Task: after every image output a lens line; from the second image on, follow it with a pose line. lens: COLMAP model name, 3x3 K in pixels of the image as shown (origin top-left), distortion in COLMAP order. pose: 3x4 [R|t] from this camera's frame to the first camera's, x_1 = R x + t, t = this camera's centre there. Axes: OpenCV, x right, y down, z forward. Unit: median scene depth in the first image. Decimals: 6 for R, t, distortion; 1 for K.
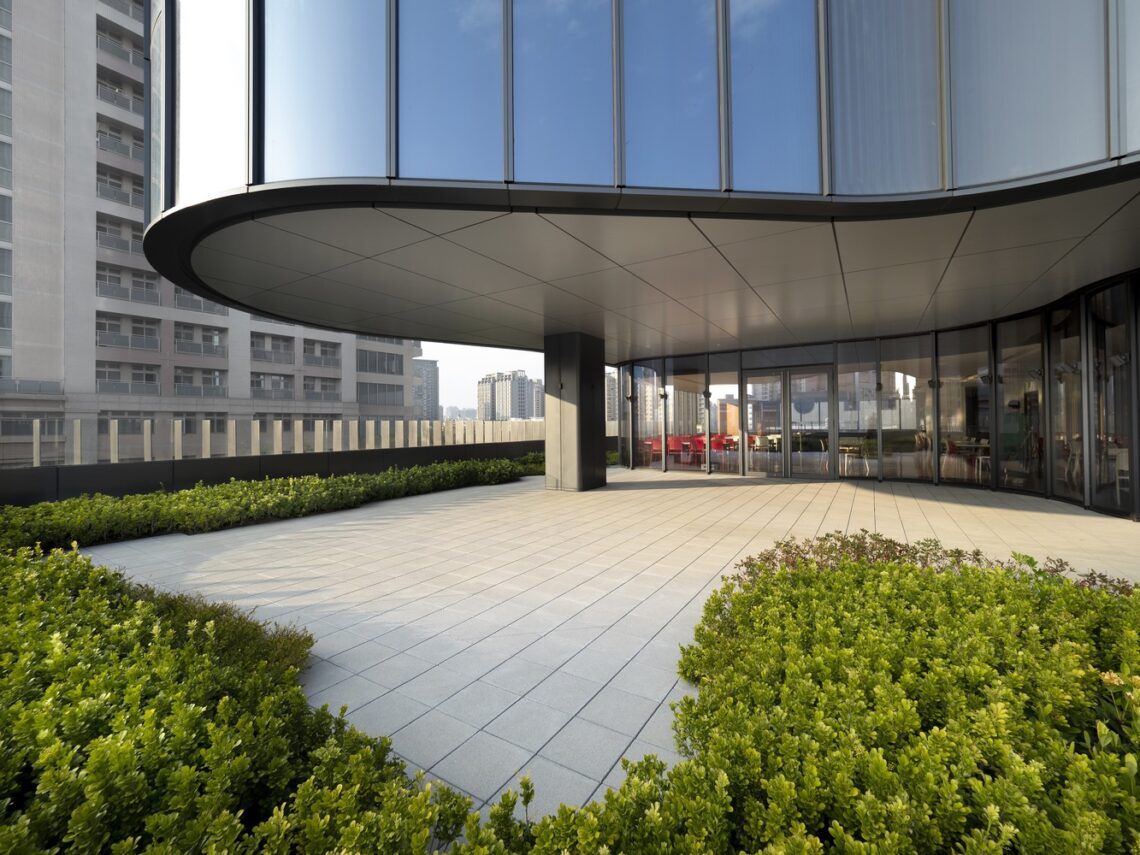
lens RADIAL K [[461.3, 0, 570.0], [0, 461.3, 427.5], [0, 0, 1]] dist [-0.007977, -0.000036]
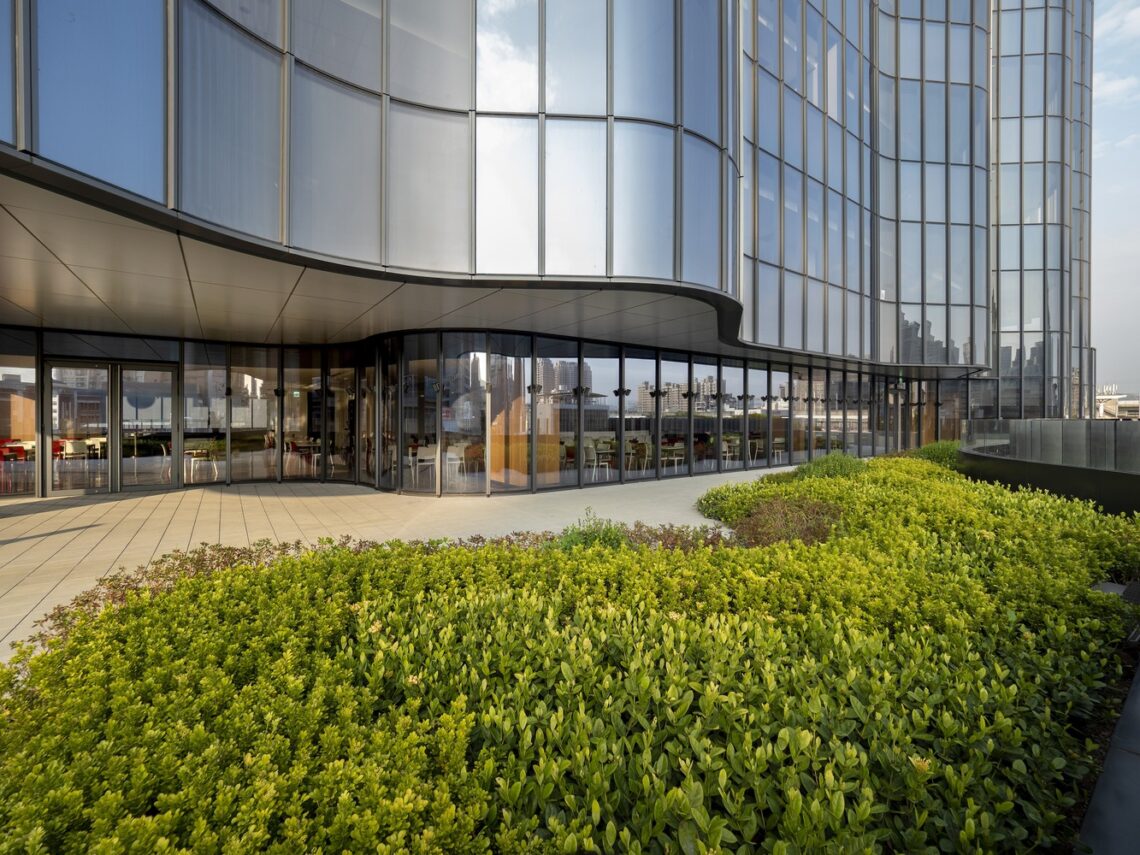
lens RADIAL K [[469.6, 0, 570.0], [0, 469.6, 427.5], [0, 0, 1]] dist [-0.043987, 0.010526]
pose [[0.338069, 0.008622, 0.941082, -0.077983], [-0.014697, 0.999884, -0.003881, -0.061569], [-0.941007, -0.012519, 0.338157, -0.168435]]
